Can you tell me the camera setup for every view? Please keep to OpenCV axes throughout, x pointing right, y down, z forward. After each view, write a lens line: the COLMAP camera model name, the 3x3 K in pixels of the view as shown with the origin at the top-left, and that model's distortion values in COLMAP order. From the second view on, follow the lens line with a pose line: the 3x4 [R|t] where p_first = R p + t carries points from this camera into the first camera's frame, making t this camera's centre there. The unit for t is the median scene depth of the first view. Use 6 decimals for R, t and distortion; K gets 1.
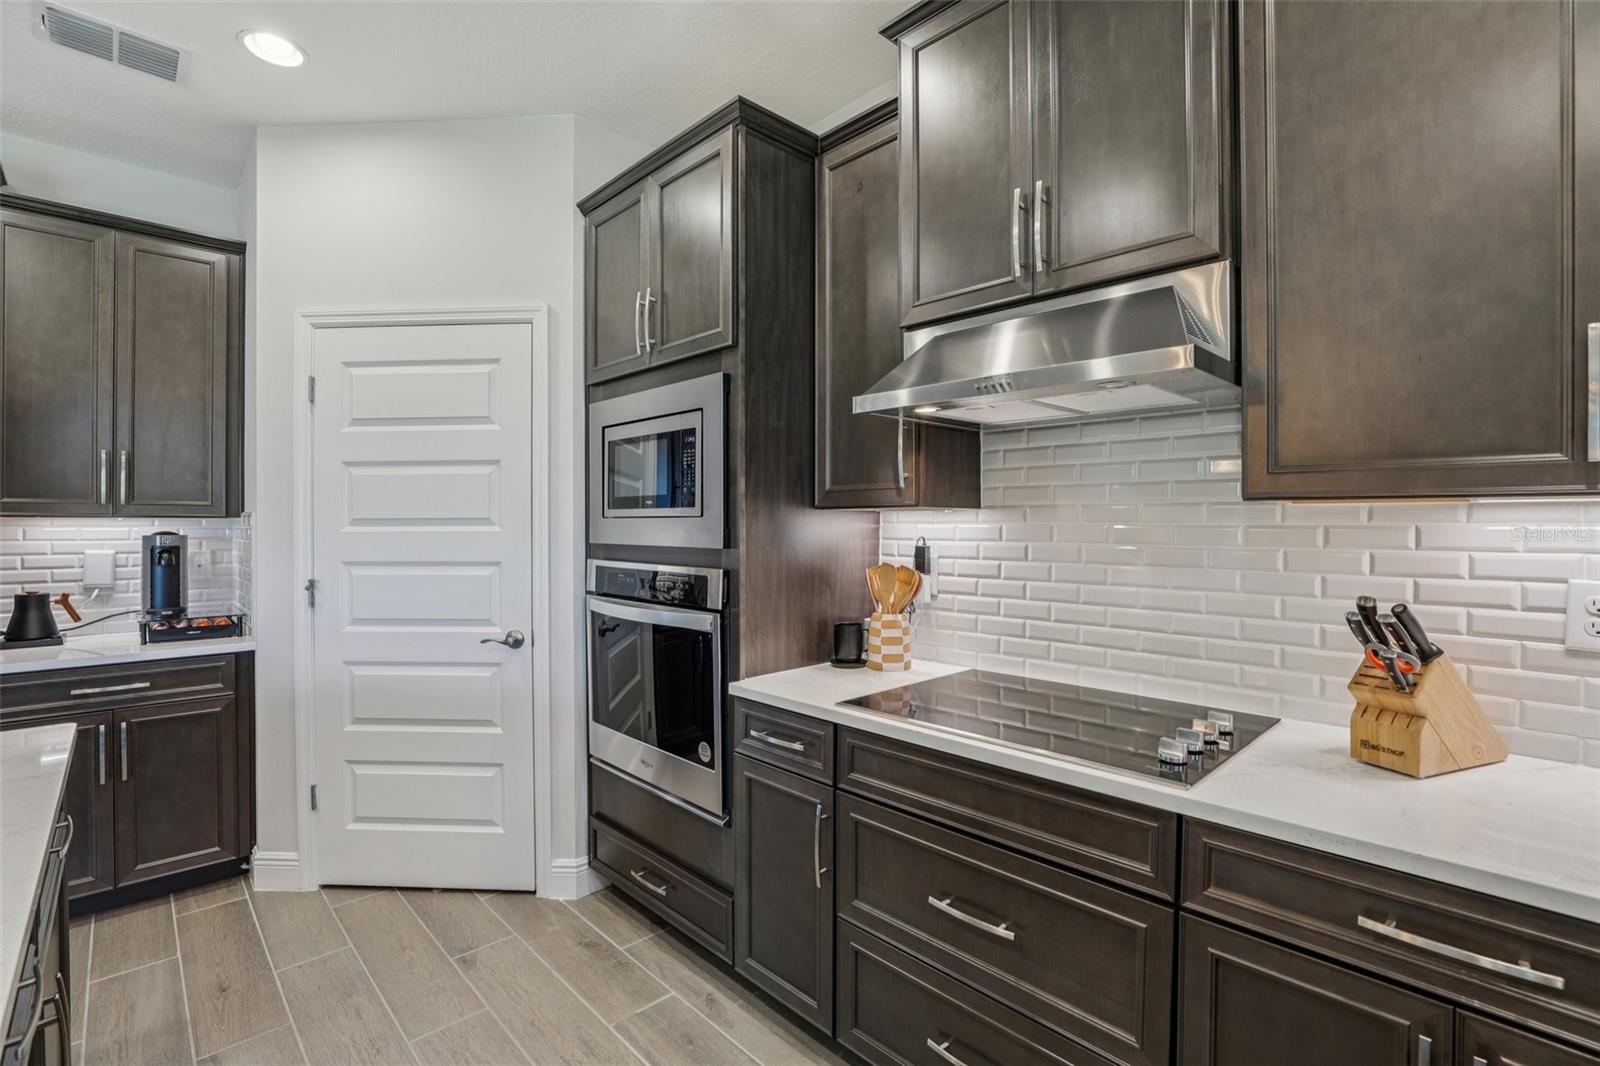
lens RADIAL K [[723.6, 0, 798.7], [0, 723.6, 526.0], [0, 0, 1]] dist [-0.027220, 0.002843]
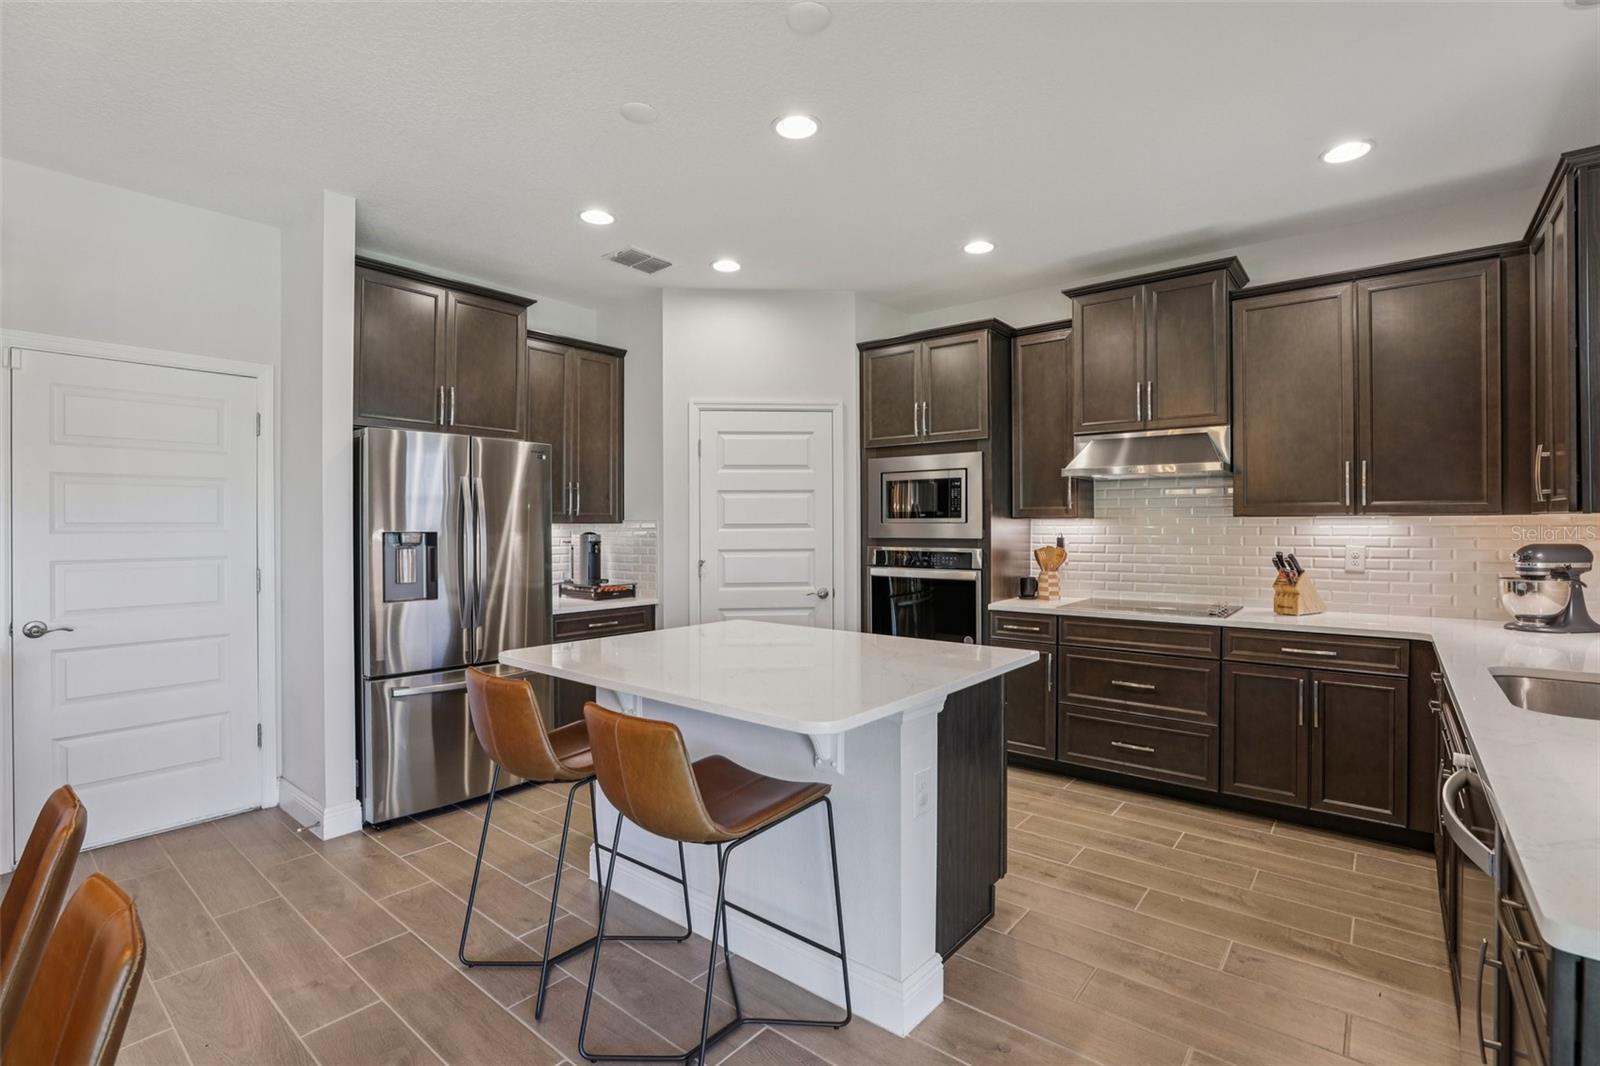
lens RADIAL K [[723.6, 0, 801.9], [0, 723.6, 525.4], [0, 0, 1]] dist [-0.027220, 0.002843]
pose [[0.992362, -0.002127, 0.123338, -0.836454], [0.002925, 0.999976, -0.006289, 0.005615], [-0.123322, 0.006602, 0.992345, -0.924248]]
